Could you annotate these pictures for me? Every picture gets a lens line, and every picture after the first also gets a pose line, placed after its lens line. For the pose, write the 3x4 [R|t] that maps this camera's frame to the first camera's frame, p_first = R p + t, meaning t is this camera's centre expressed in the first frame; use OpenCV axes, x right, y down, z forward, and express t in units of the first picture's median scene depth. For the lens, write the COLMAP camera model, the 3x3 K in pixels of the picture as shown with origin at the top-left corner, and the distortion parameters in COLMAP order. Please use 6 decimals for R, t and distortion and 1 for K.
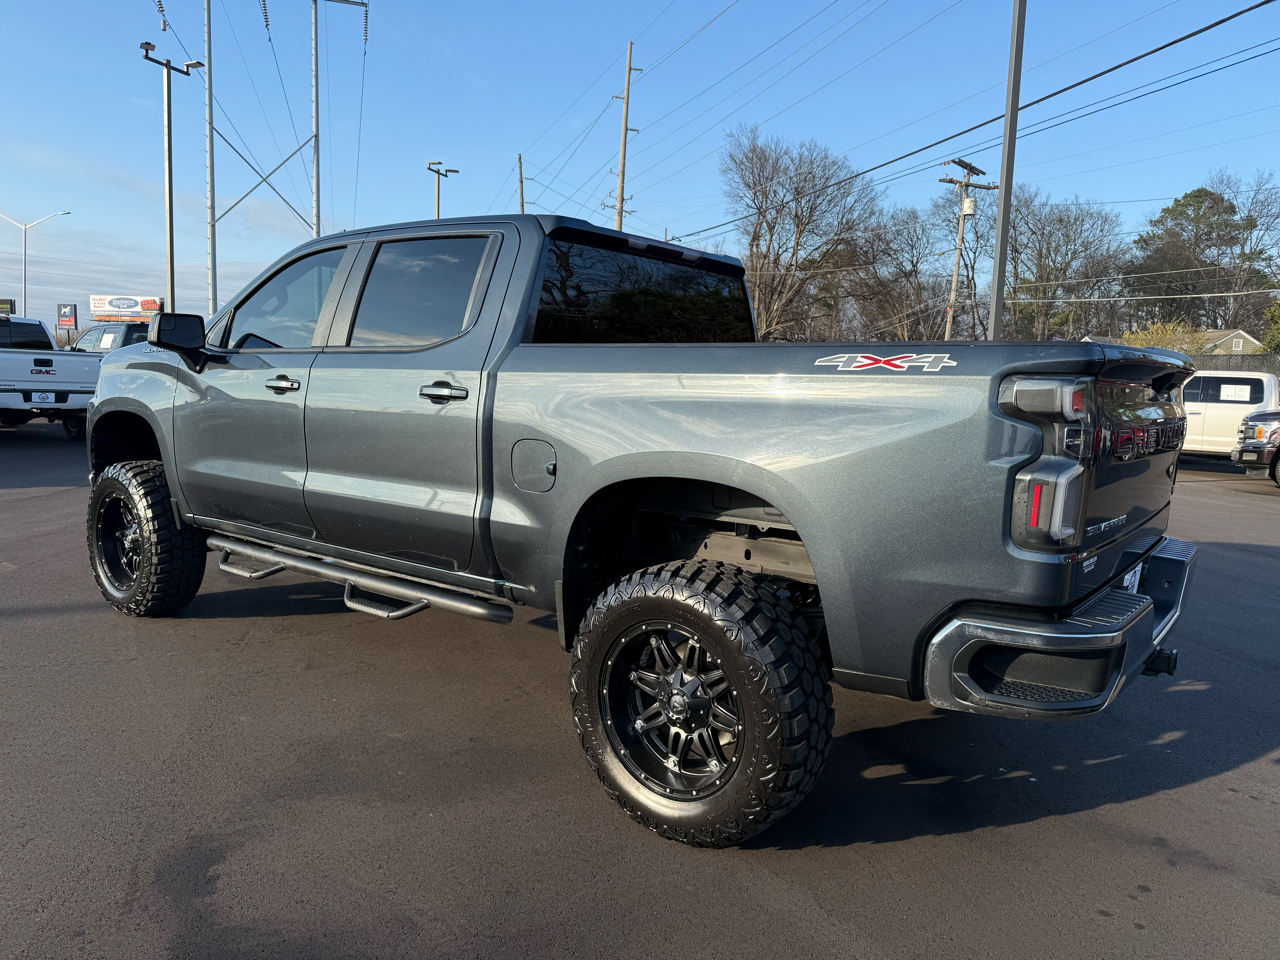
lens RADIAL K [[915.3, 0, 634.2], [0, 915.3, 482.9], [0, 0, 1]] dist [0.045827, -0.055598]
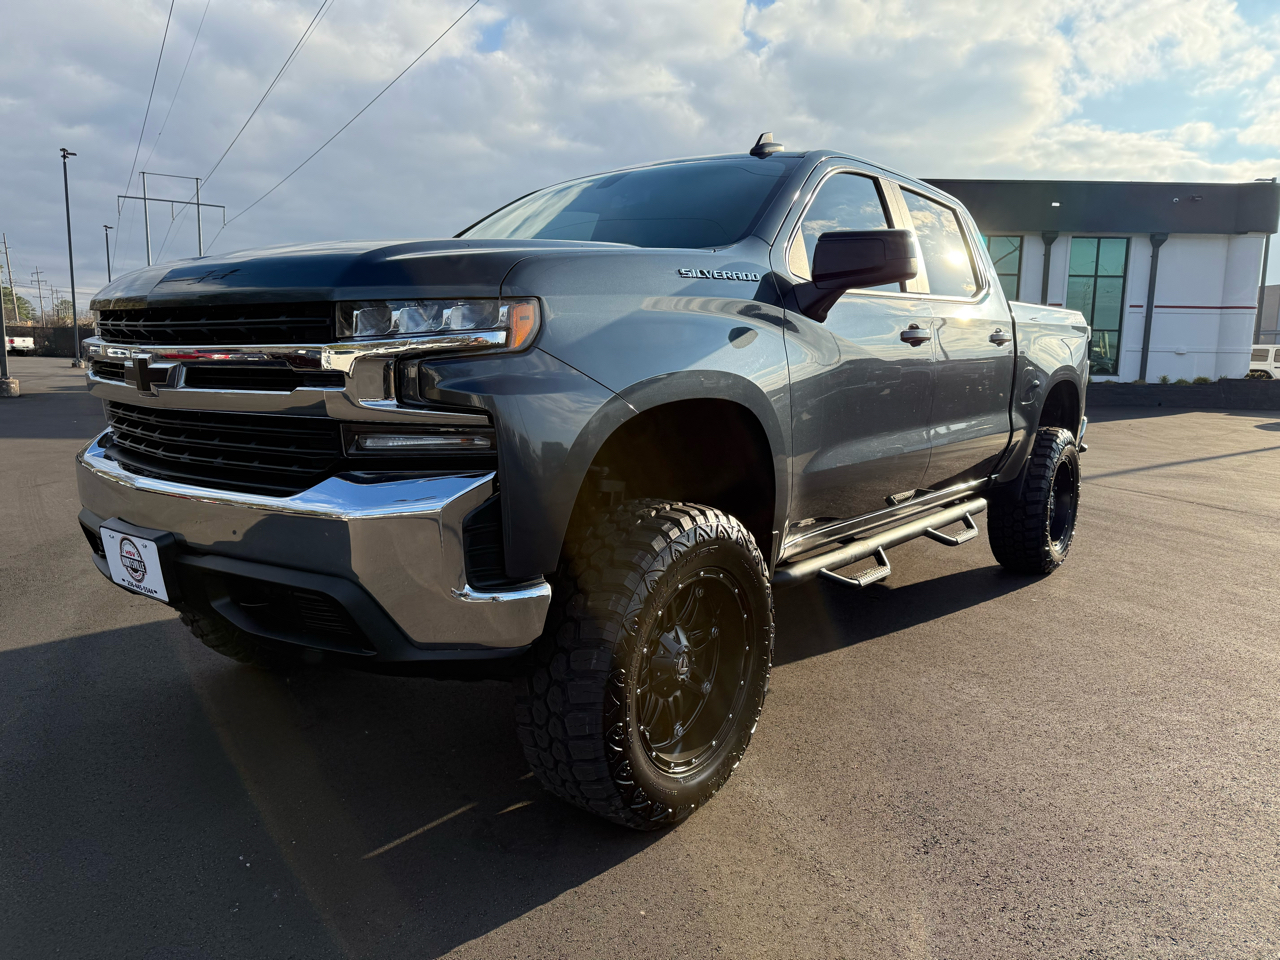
lens RADIAL K [[915.3, 0, 645.1], [0, 915.3, 478.1], [0, 0, 1]] dist [0.045827, -0.055598]
pose [[0.005676, -0.172940, 0.984916, -1.121283], [0.103366, 0.979757, 0.171439, -0.132790], [-0.994627, 0.100834, 0.023438, 1.107078]]
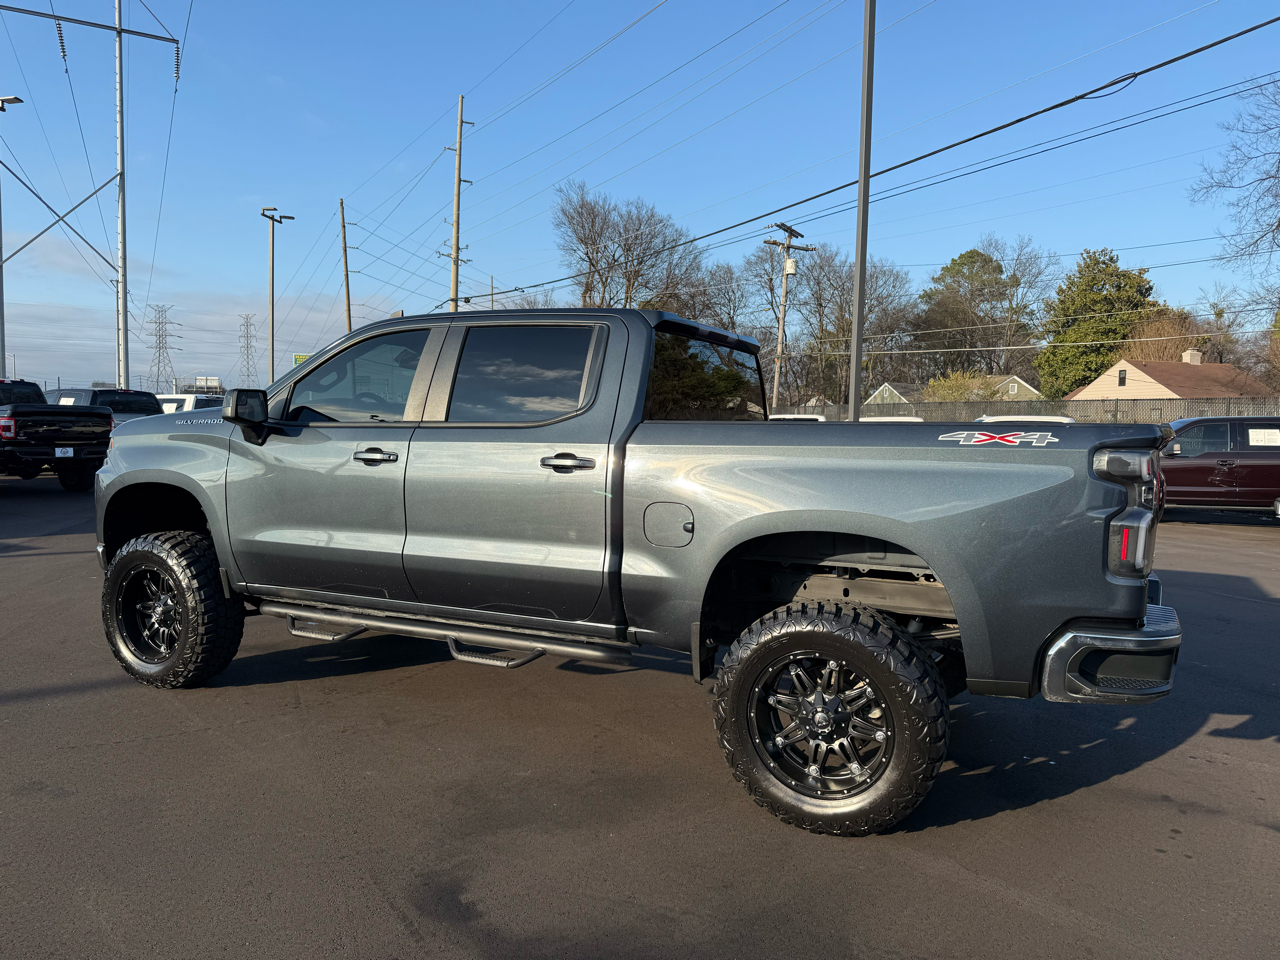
lens RADIAL K [[915.3, 0, 641.9], [0, 915.3, 485.8], [0, 0, 1]] dist [0.045827, -0.055598]
pose [[0.978791, -0.027153, 0.203053, -0.261313], [0.036334, 0.998472, -0.041626, -0.014858], [-0.201612, 0.048121, 0.978283, -0.092524]]
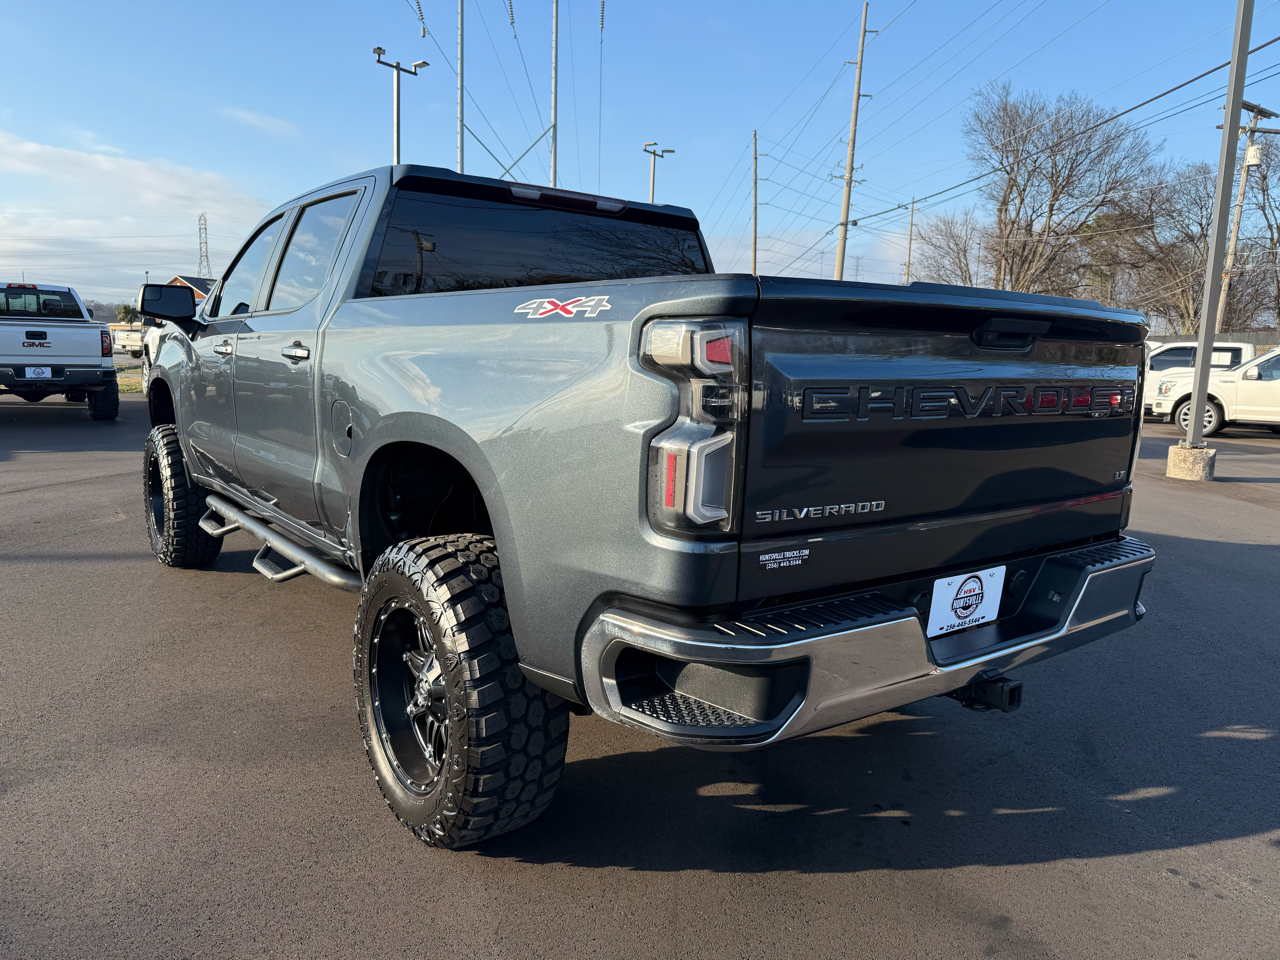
lens RADIAL K [[915.3, 0, 631.0], [0, 915.3, 479.0], [0, 0, 1]] dist [0.045827, -0.055598]
pose [[0.963584, 0.033992, -0.265236, 0.299643], [-0.029601, 0.999351, 0.020534, 0.003793], [0.265762, -0.011935, 0.963965, 0.107413]]
